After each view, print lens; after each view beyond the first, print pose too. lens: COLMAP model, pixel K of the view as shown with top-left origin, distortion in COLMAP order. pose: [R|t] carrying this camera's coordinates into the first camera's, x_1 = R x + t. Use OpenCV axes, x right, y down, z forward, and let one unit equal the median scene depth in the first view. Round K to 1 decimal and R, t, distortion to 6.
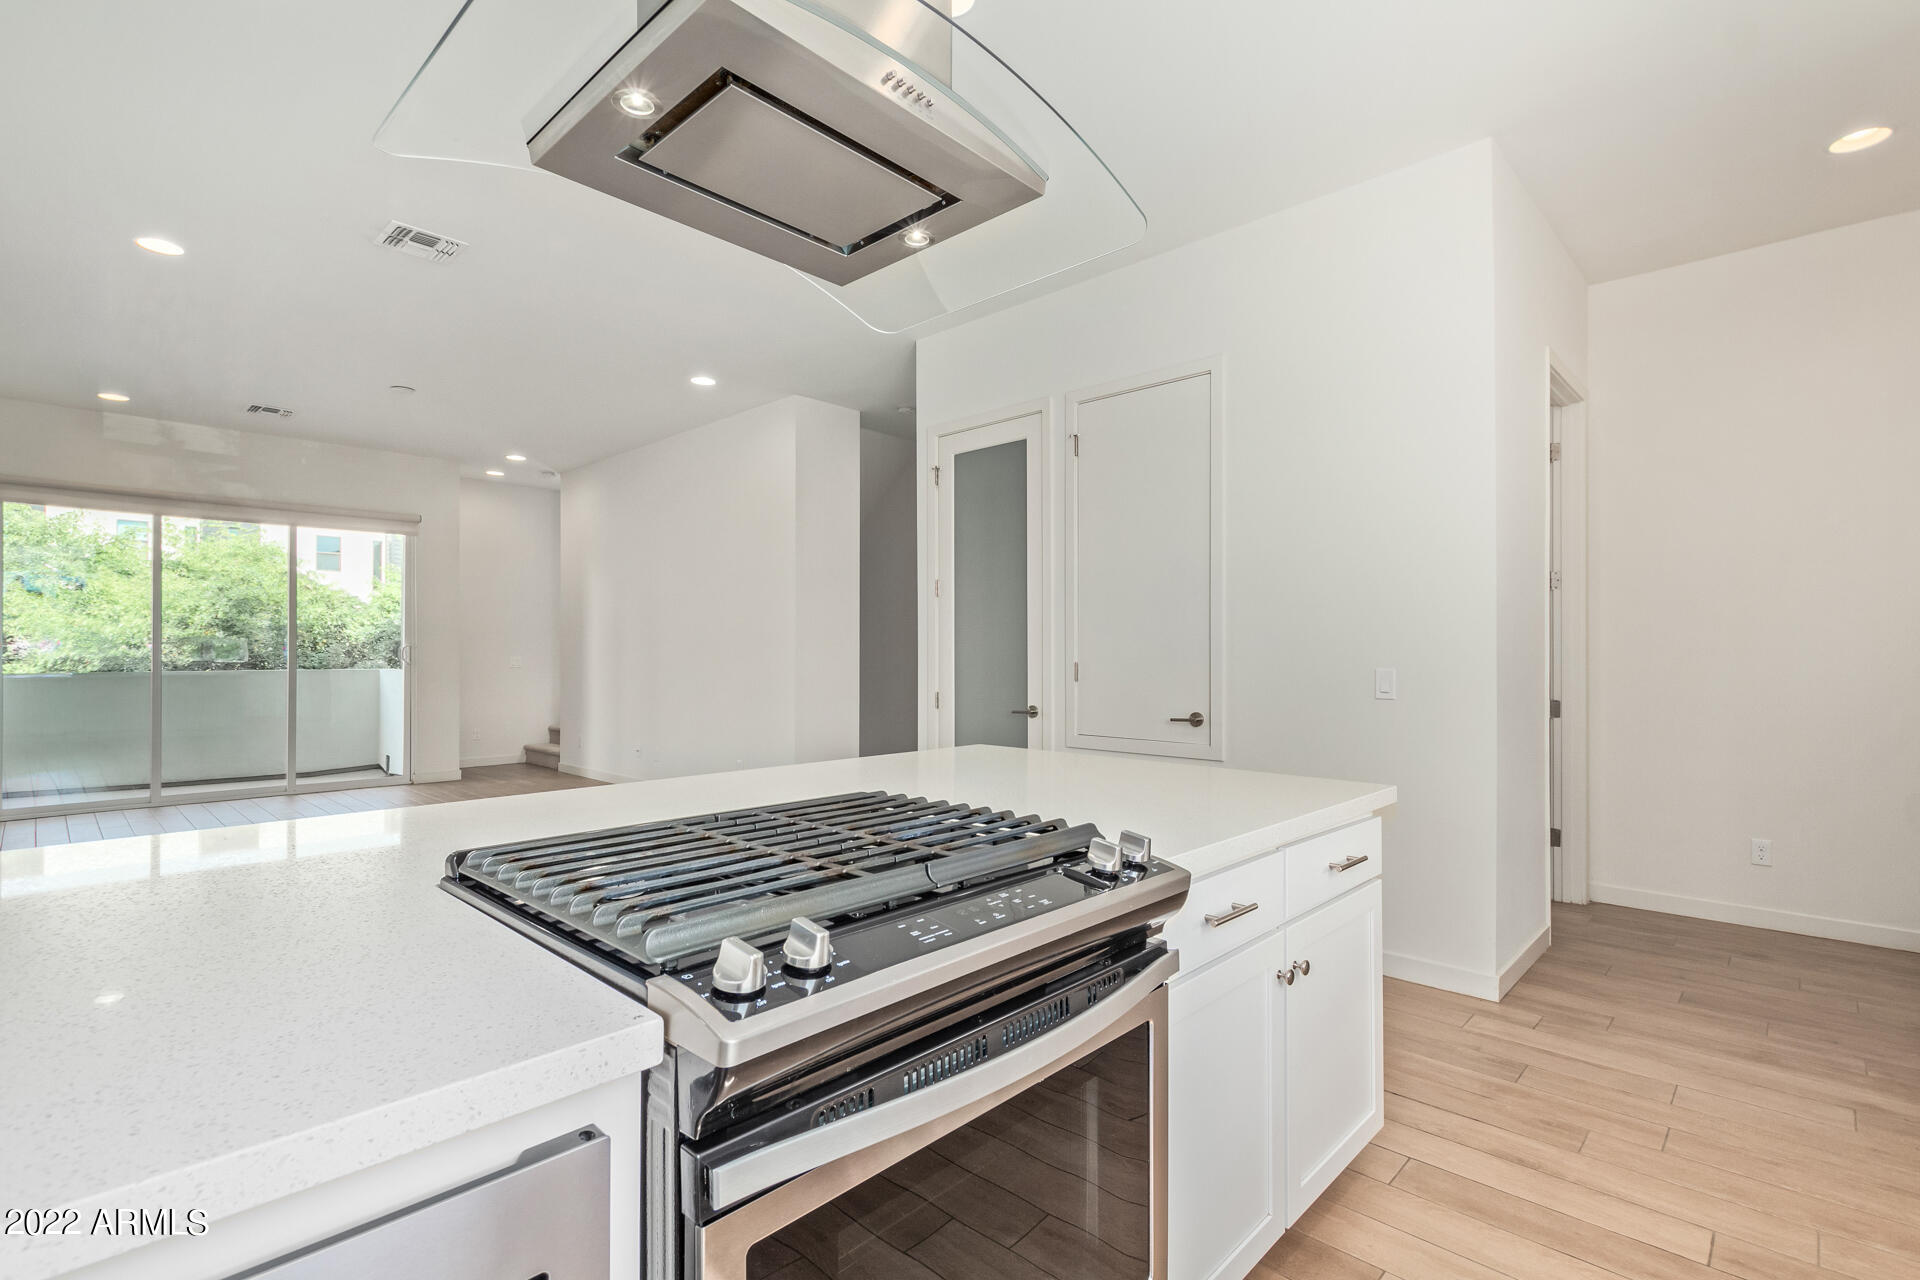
lens RADIAL K [[886.1, 0, 961.6], [0, 886.1, 647.9], [0, 0, 1]] dist [0.004707, -0.000403]
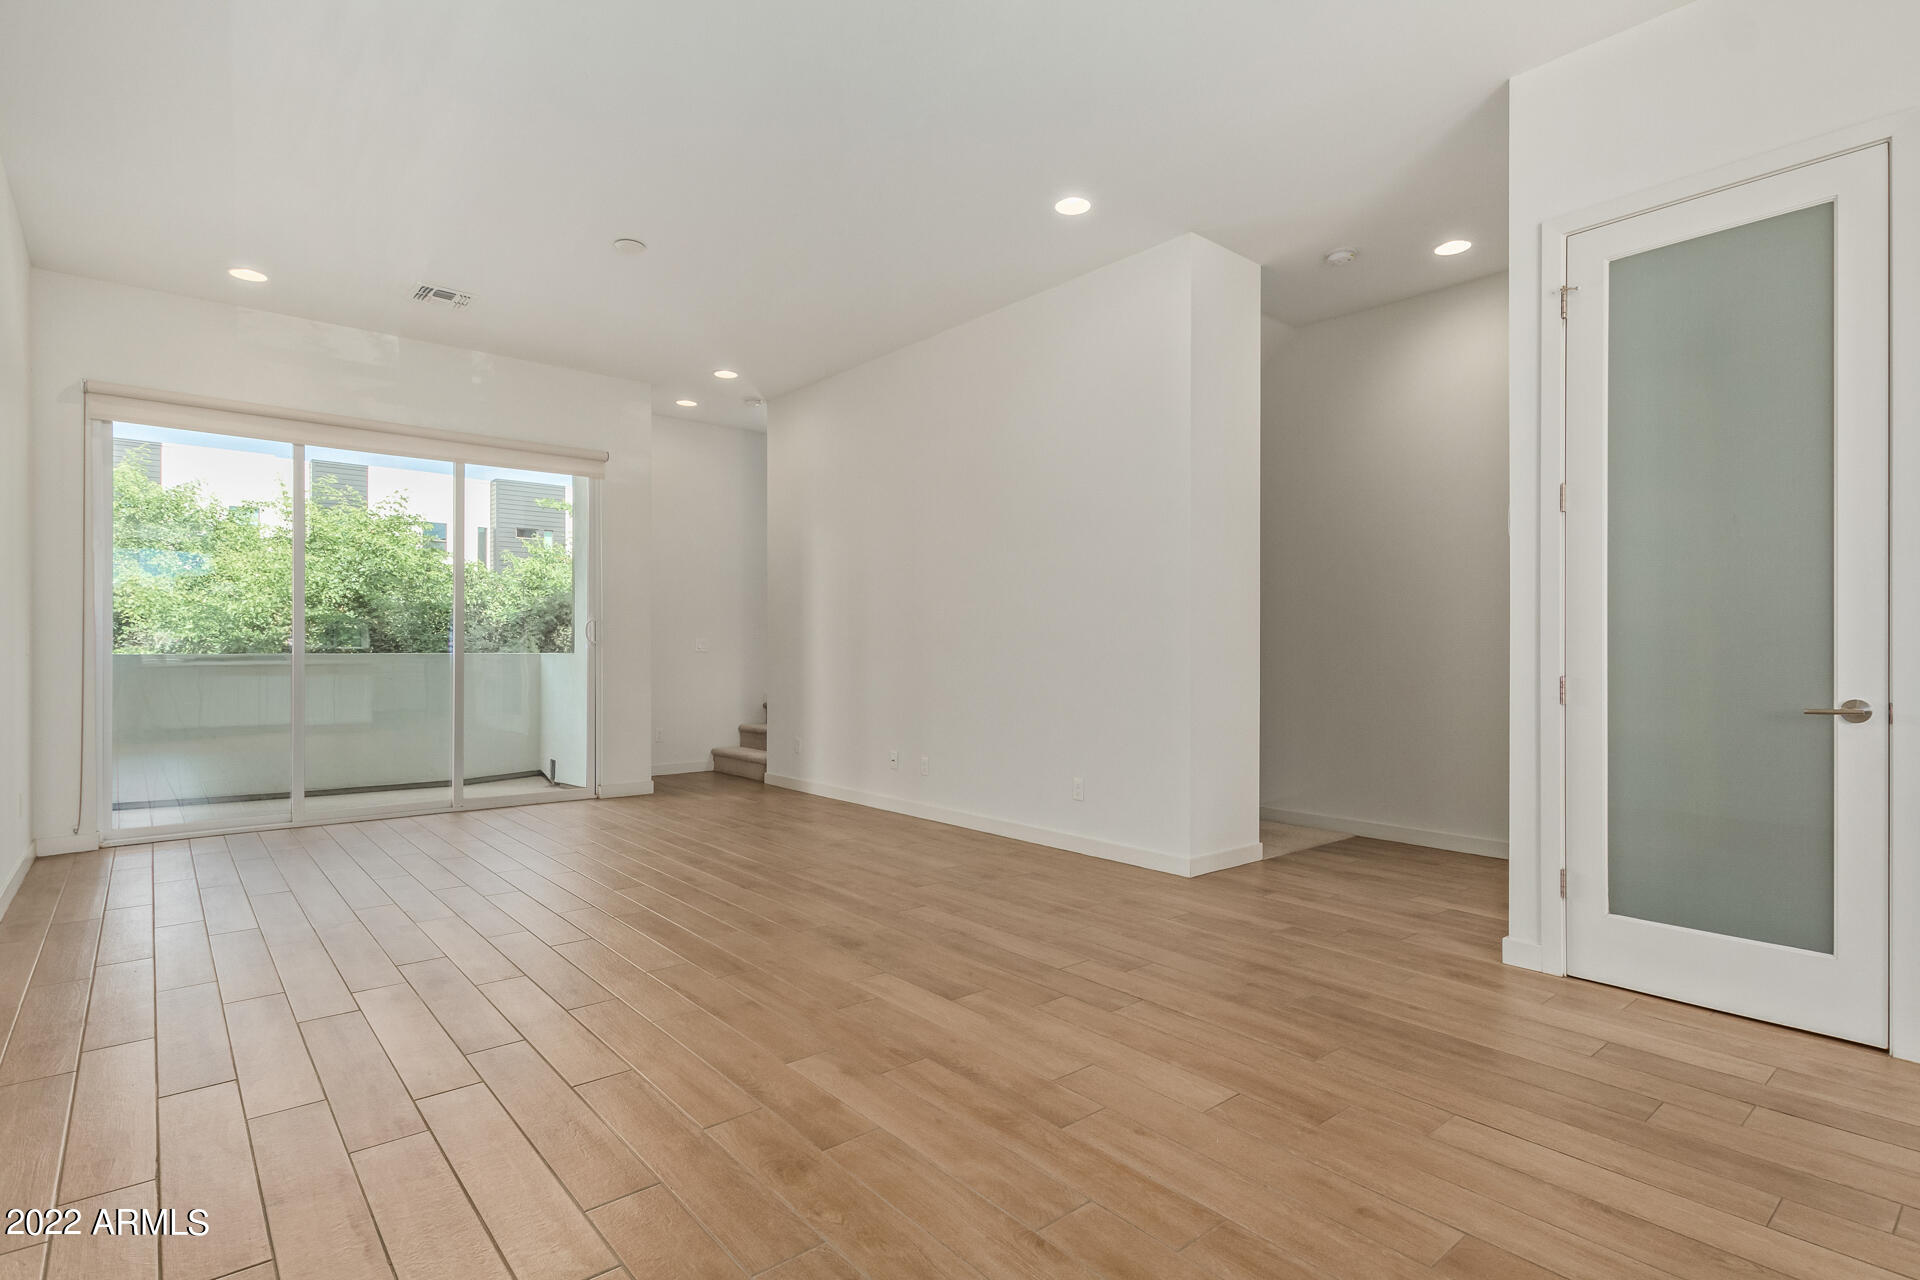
lens RADIAL K [[938.1, 0, 960.8], [0, 938.1, 645.2], [0, 0, 1]] dist [0.010775, 0.000405]
pose [[0.995195, -0.000311, -0.097910, -0.189796], [0.000560, 0.999997, 0.002521, 0.014573], [0.097909, -0.002563, 0.995192, 0.182898]]
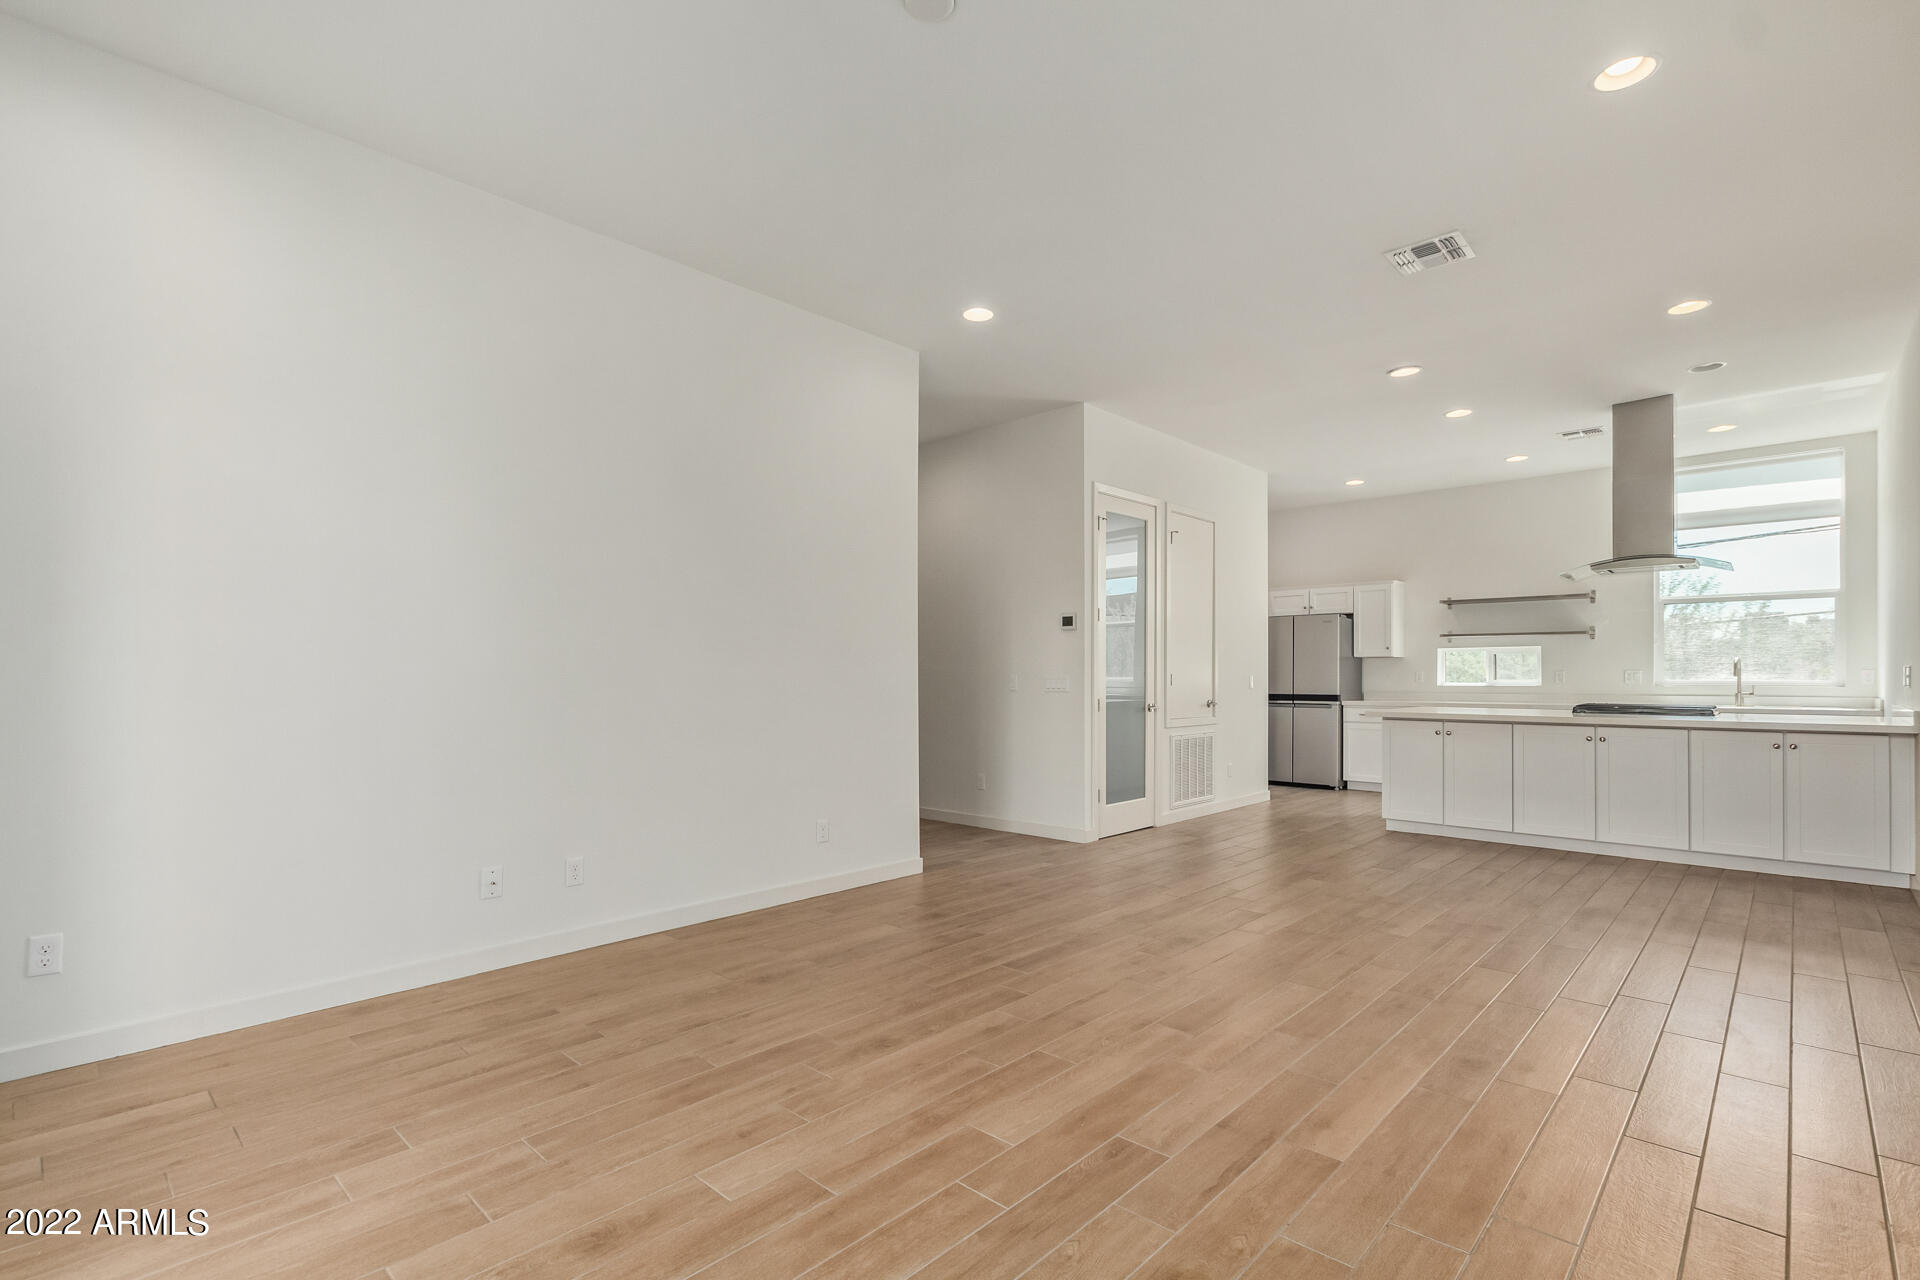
lens RADIAL K [[886.1, 0, 949.9], [0, 886.1, 672.4], [0, 0, 1]] dist [0.004707, -0.000403]
pose [[-0.000686, 0.004533, 0.999989, -0.668957], [-0.005238, 0.999976, -0.004536, 0.010293], [-0.999986, -0.005241, -0.000662, 0.641807]]
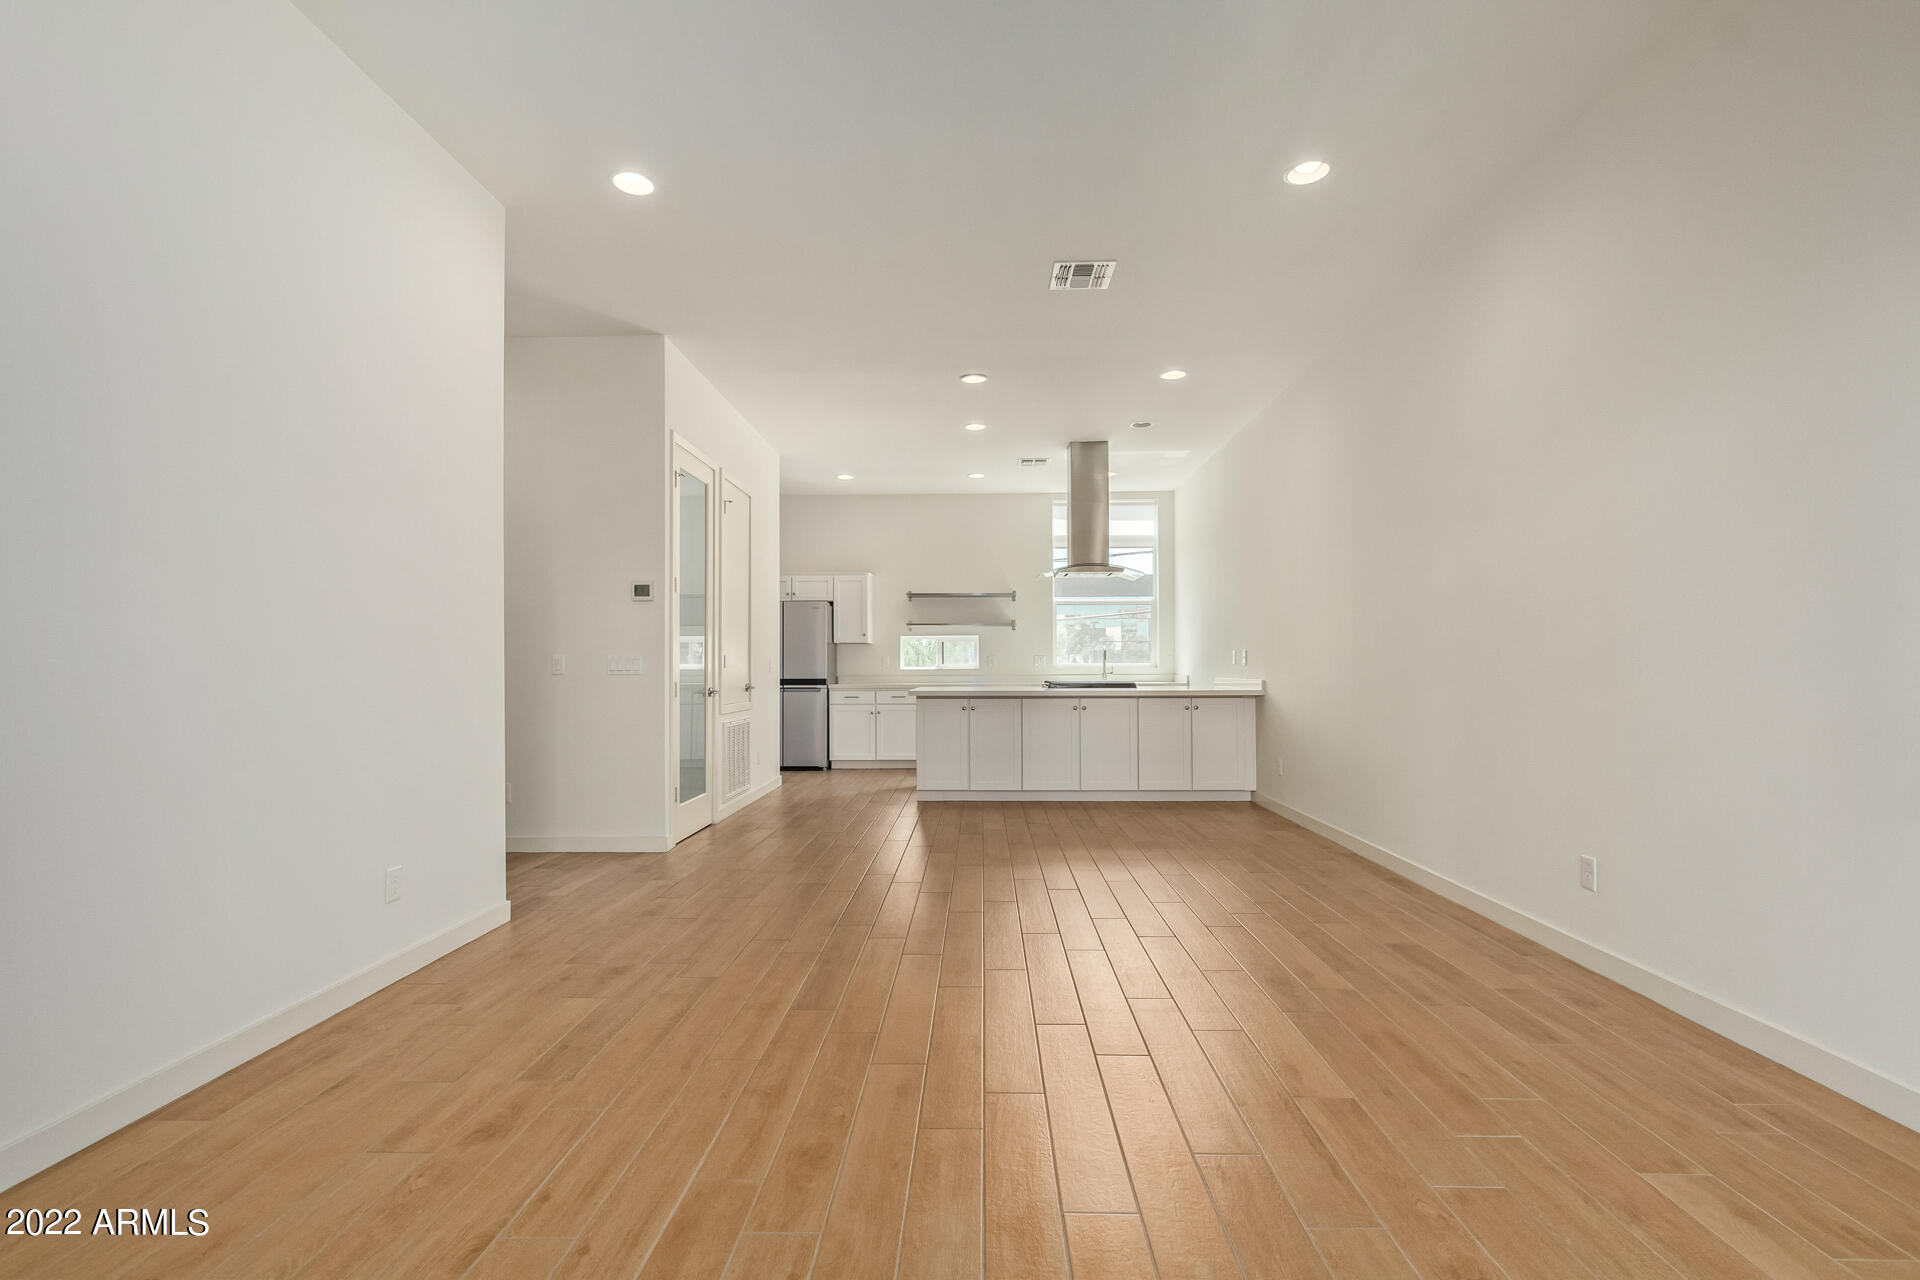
lens RADIAL K [[886.1, 0, 951.4], [0, 886.1, 648.1], [0, 0, 1]] dist [0.004707, -0.000403]
pose [[-0.665232, 0.019260, 0.746388, -0.553461], [0.000140, 0.999670, -0.025671, 0.019108], [-0.746637, -0.016972, -0.665015, 0.776809]]
